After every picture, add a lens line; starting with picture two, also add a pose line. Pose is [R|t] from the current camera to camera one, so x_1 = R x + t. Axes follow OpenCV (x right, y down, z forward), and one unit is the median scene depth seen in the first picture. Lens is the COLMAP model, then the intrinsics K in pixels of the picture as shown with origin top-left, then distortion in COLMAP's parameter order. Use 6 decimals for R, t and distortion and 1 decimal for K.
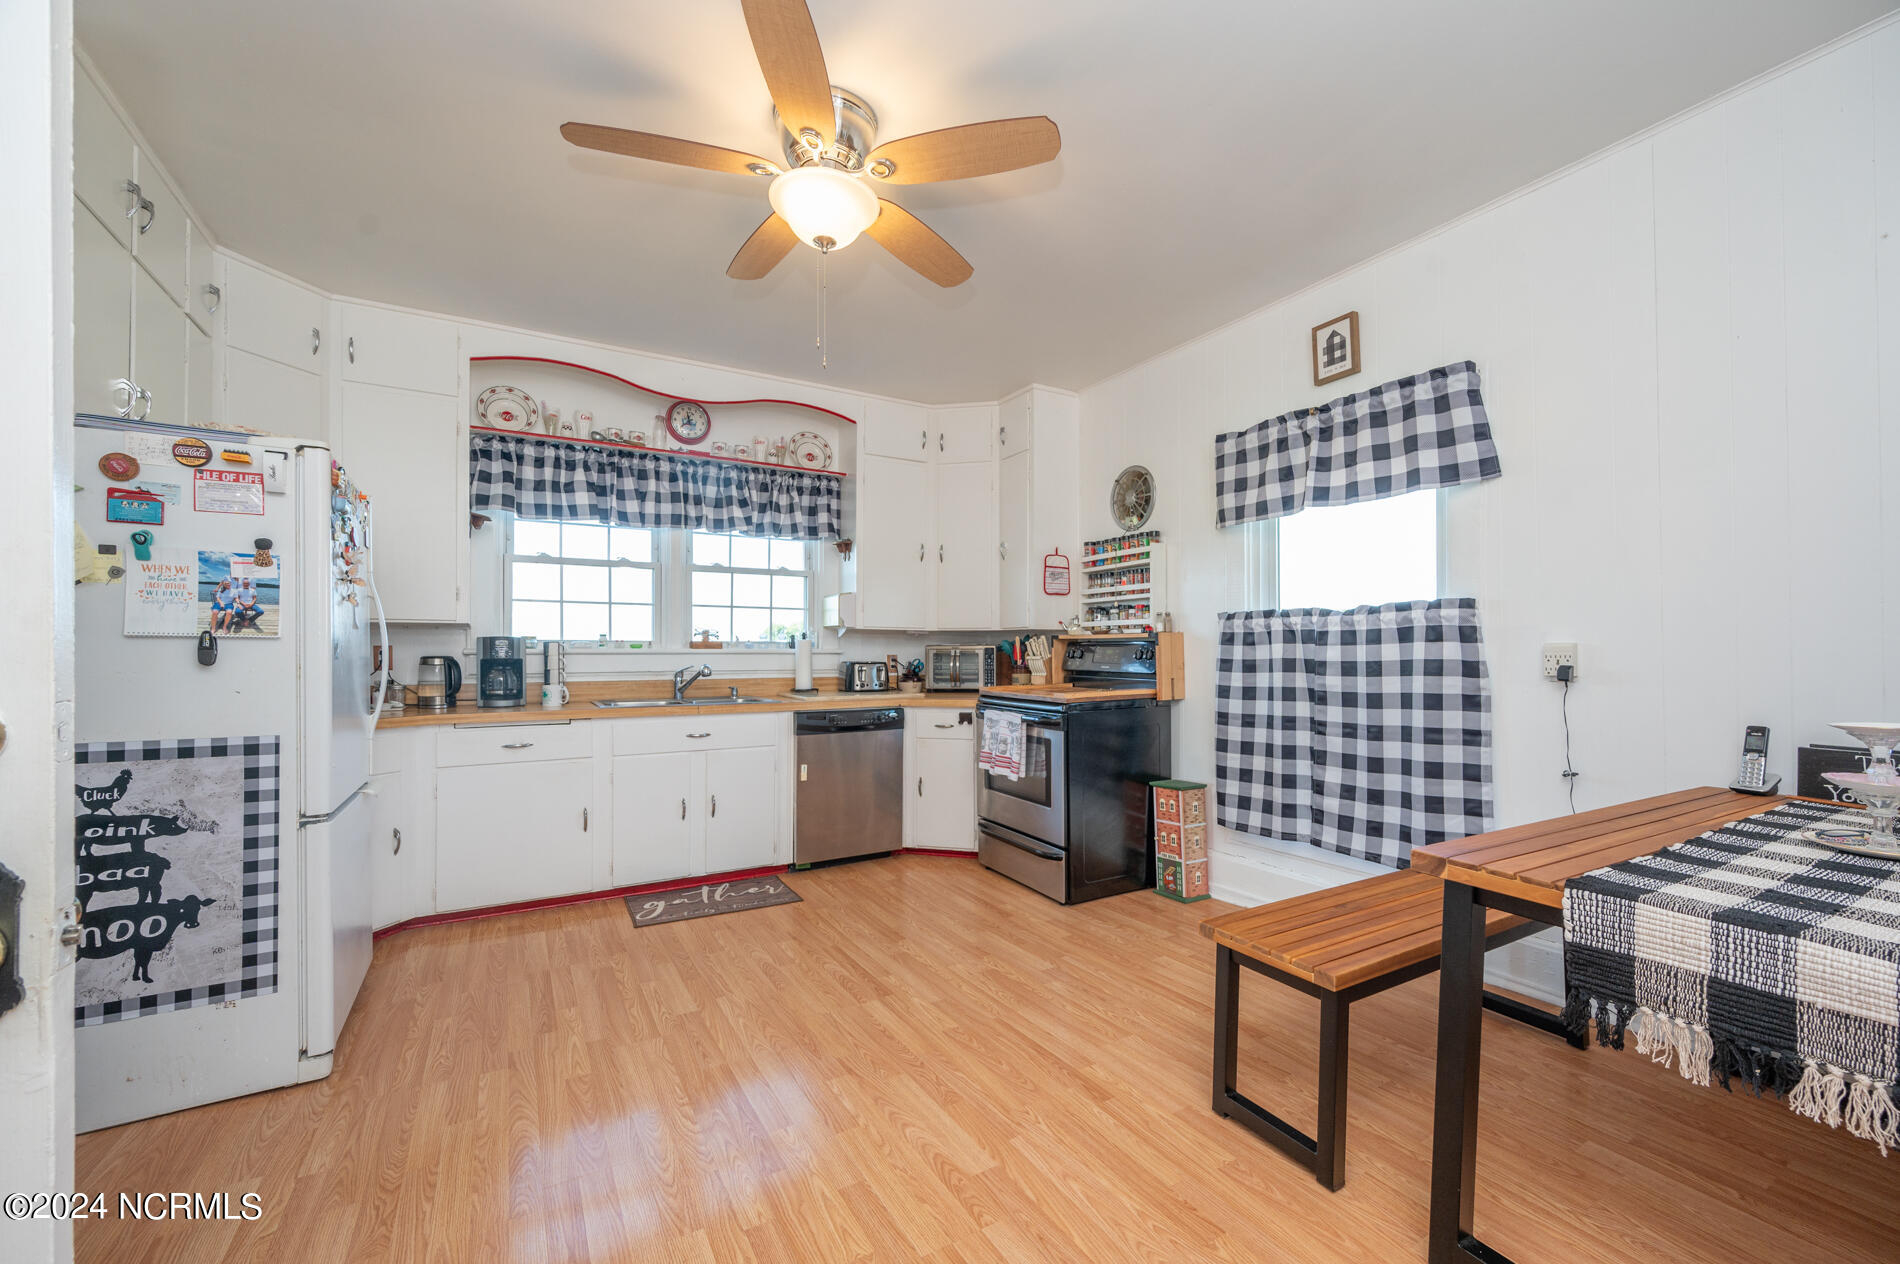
lens RADIAL K [[763.9, 0, 950.2], [0, 763.9, 644.4], [0, 0, 1]] dist [-0.000218, -0.000097]
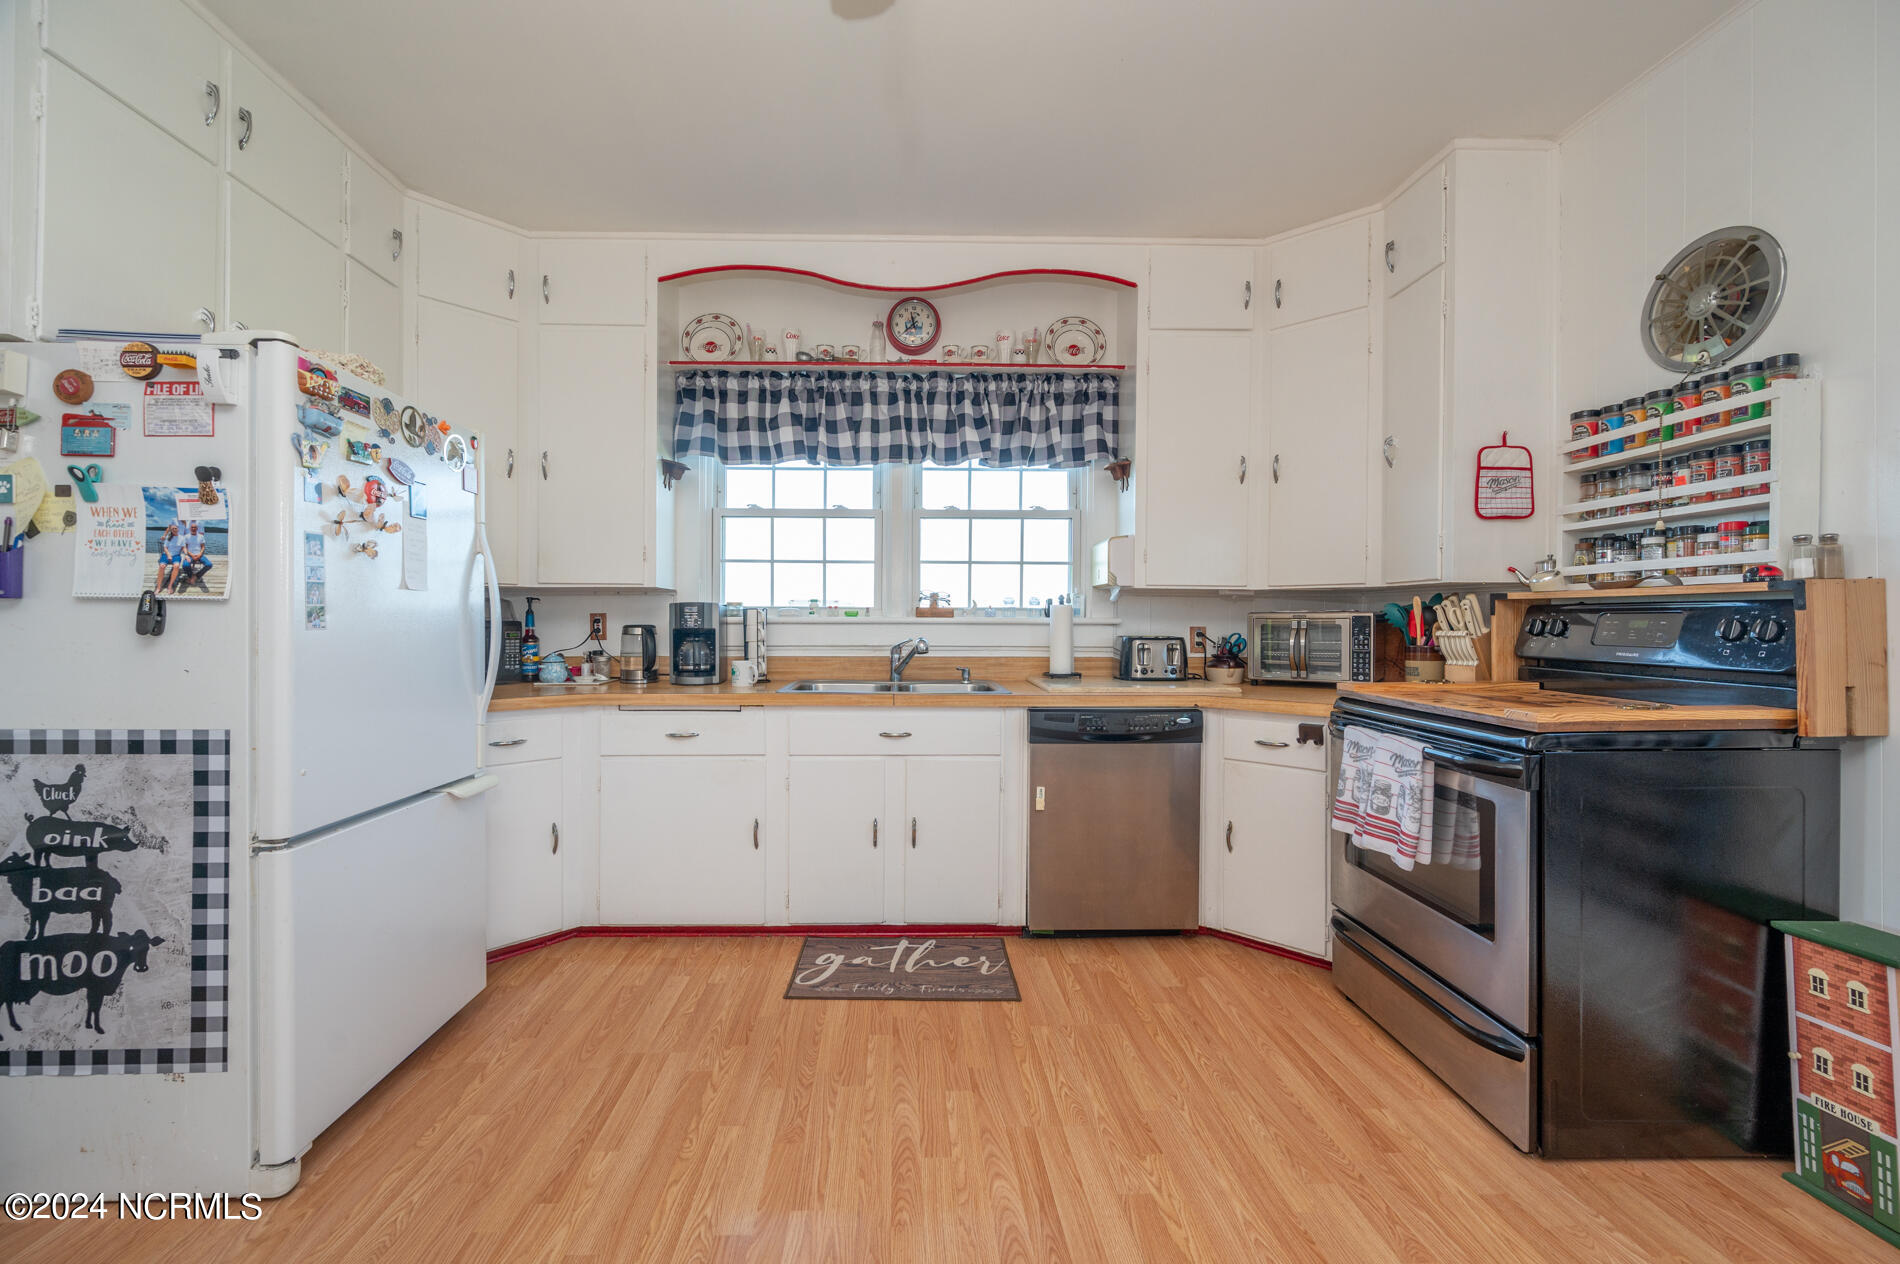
lens RADIAL K [[763.9, 0, 908.5], [0, 763.9, 626.6], [0, 0, 1]] dist [-0.000218, -0.000097]
pose [[0.876247, 0.006671, -0.481816, 0.035569], [0.000886, 0.999880, 0.015456, 0.003922], [0.481861, -0.013970, 0.876136, 0.370901]]
